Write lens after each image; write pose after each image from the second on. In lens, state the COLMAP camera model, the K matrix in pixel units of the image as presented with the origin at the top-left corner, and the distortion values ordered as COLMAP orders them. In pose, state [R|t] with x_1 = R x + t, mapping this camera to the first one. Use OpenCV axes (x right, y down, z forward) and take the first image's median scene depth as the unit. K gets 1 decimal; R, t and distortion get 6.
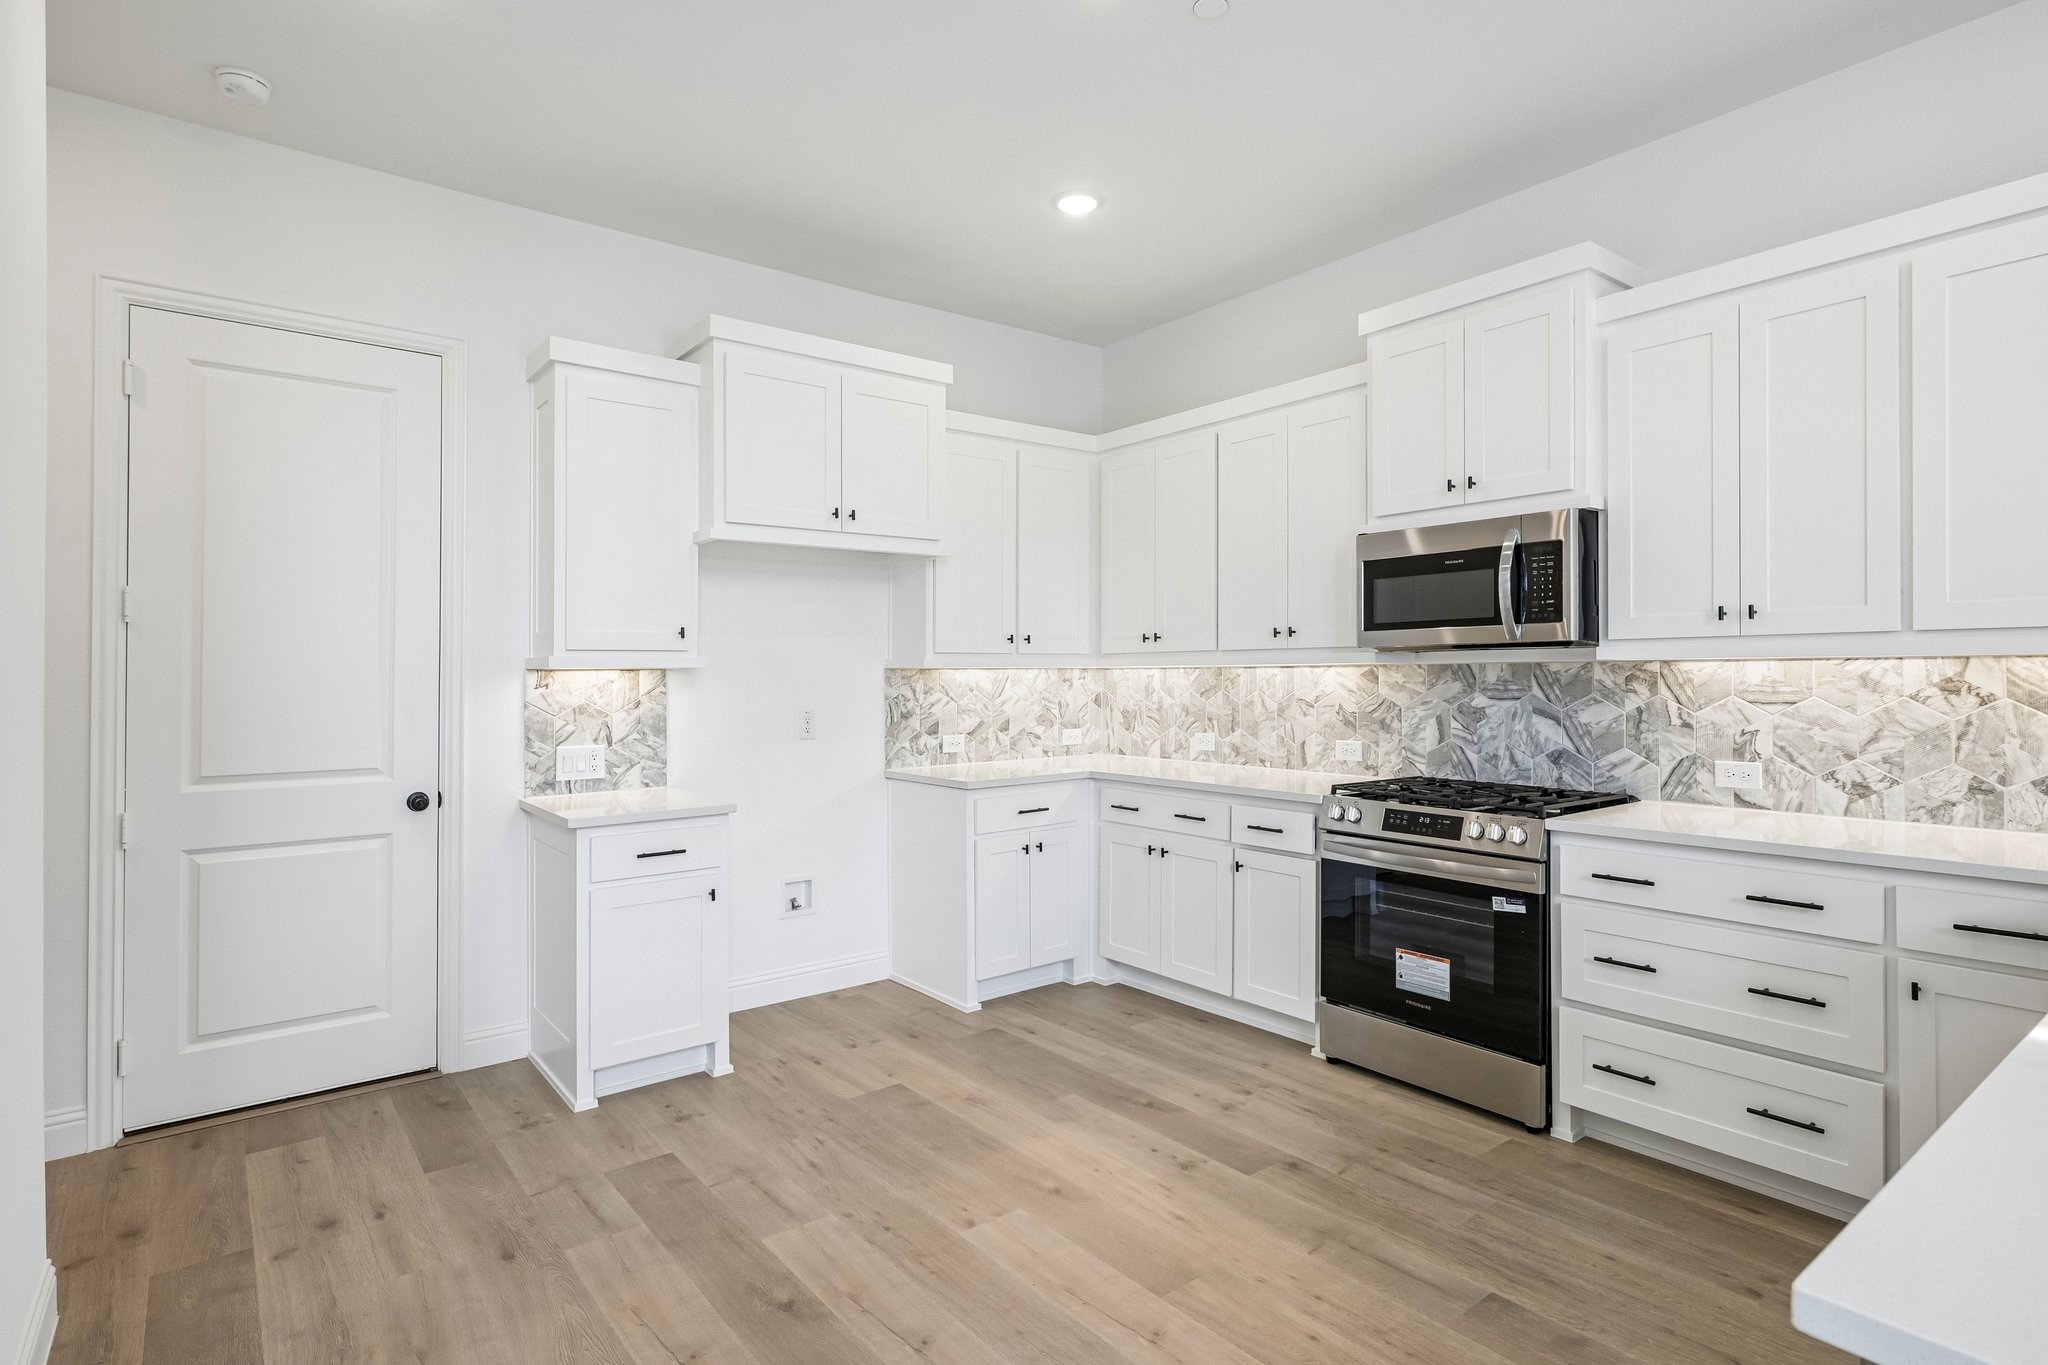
lens RADIAL K [[1055.0, 0, 1022.8], [0, 1055.0, 676.2], [0, 0, 1]] dist [0.002002, -0.000849]
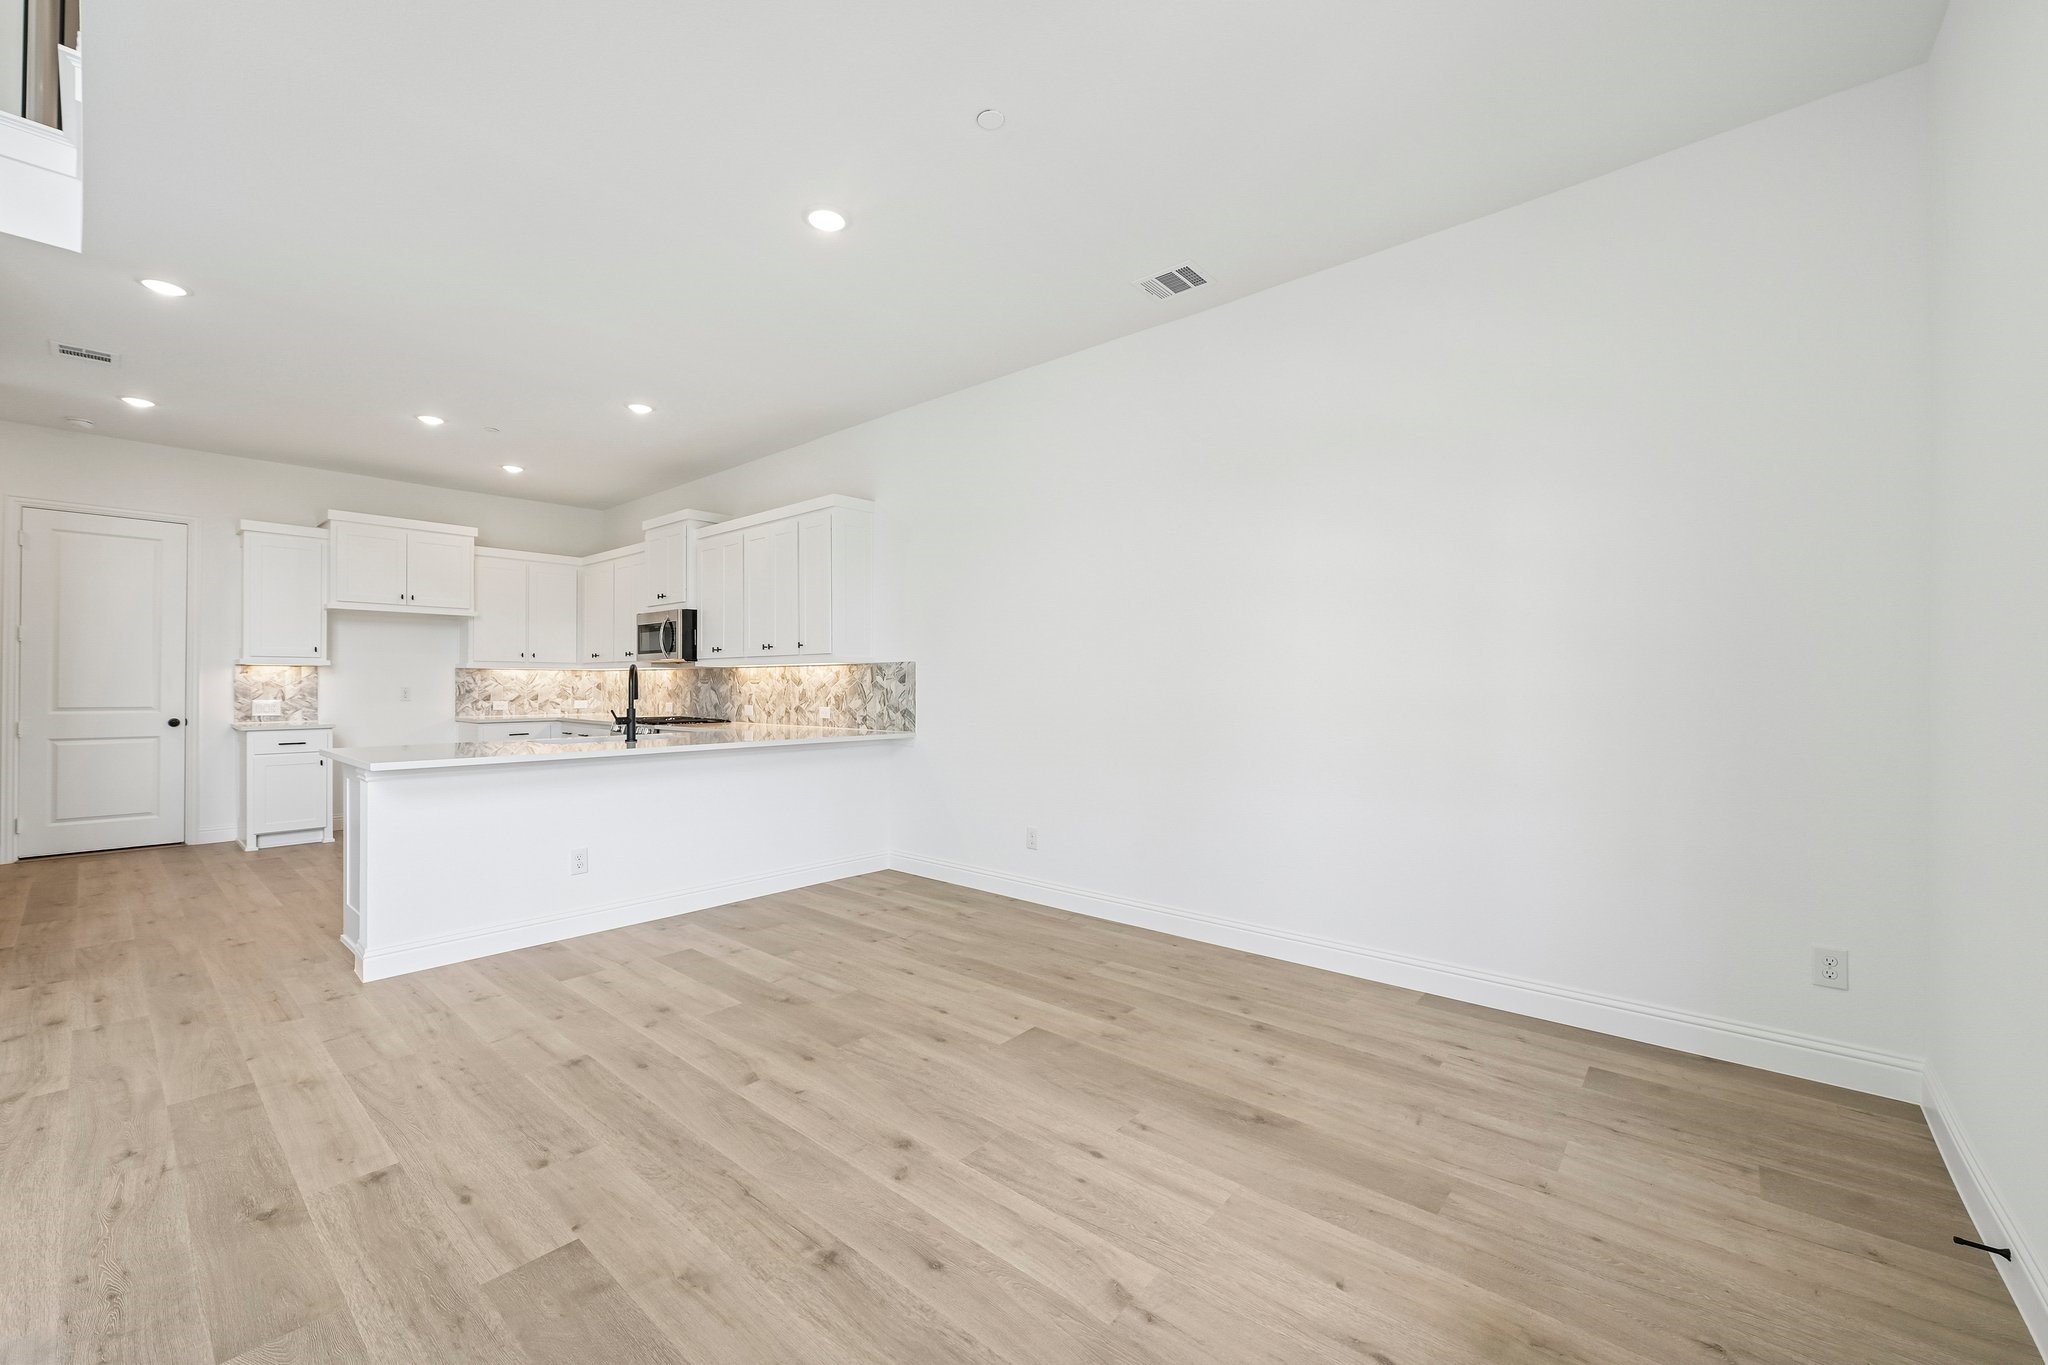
lens RADIAL K [[817.2, 0, 1026.4], [0, 817.2, 693.8], [0, 0, 1]] dist [-0.006169, -0.000724]
pose [[0.979996, 0.008257, 0.198848, 0.785770], [-0.009865, 0.999926, 0.007099, 0.024599], [-0.198774, -0.008919, 0.980005, -0.959394]]
